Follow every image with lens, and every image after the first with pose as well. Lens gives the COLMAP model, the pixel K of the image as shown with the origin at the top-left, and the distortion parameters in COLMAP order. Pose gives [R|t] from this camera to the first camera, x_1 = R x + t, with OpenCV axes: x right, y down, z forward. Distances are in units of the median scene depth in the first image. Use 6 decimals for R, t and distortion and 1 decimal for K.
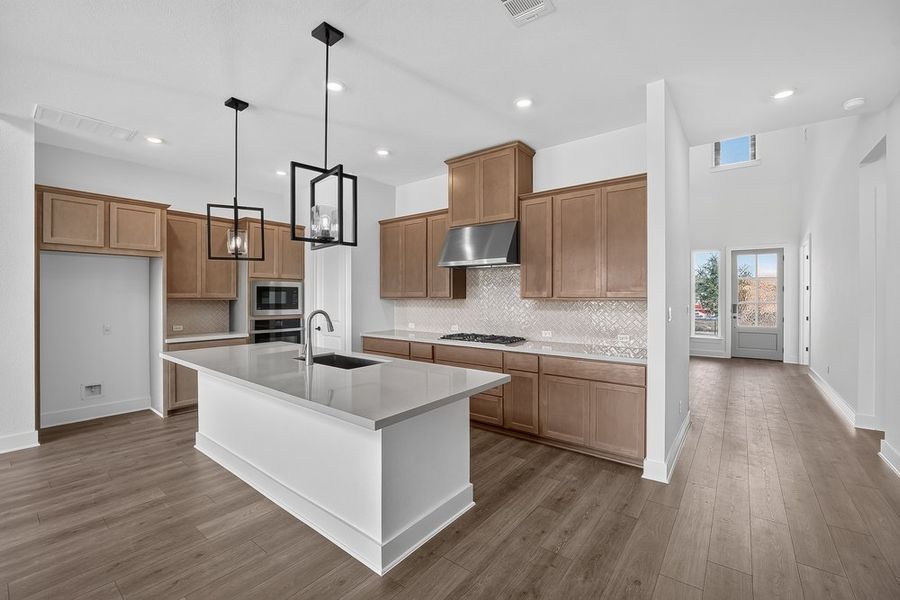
lens RADIAL K [[372.8, 0, 447.1], [0, 372.8, 298.6], [0, 0, 1]] dist [-0.010121, 0.000241]
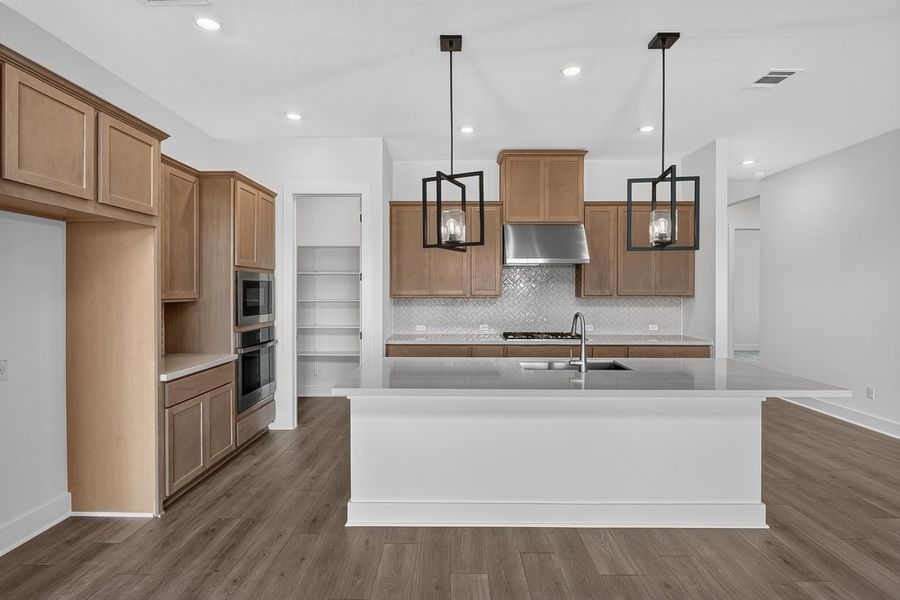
lens RADIAL K [[421.8, 0, 447.9], [0, 421.8, 296.7], [0, 0, 1]] dist [-0.001503, 0.000063]
pose [[0.798876, -0.010768, 0.601399, -0.848218], [0.003990, 0.999913, 0.012602, -0.015648], [-0.601482, -0.007668, 0.798849, 0.249463]]
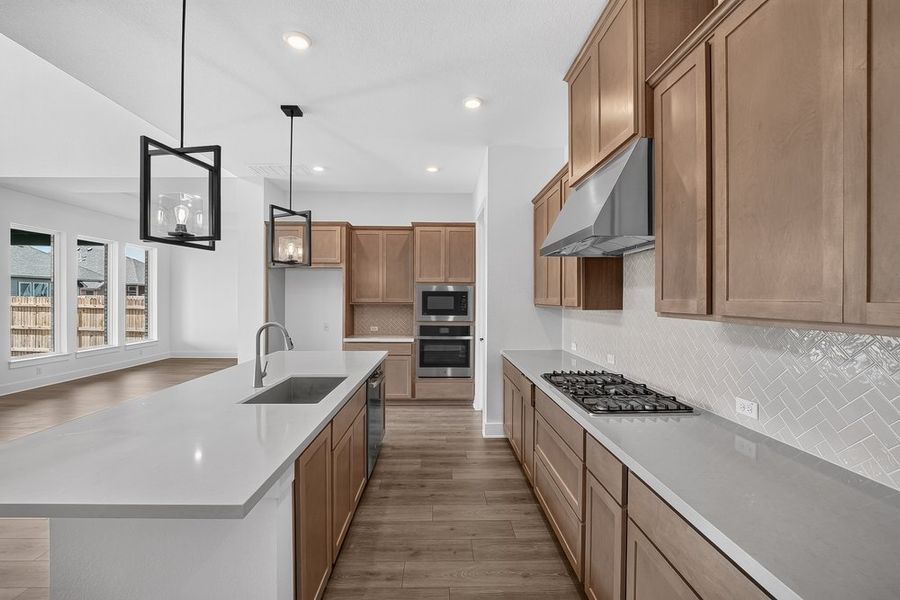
lens RADIAL K [[372.8, 0, 449.4], [0, 372.8, 298.6], [0, 0, 1]] dist [-0.010121, 0.000241]
pose [[0.643823, 0.003660, -0.765166, 0.368610], [-0.008270, 0.999963, -0.002175, -0.015534], [0.765130, 0.007728, 0.643830, 0.530814]]
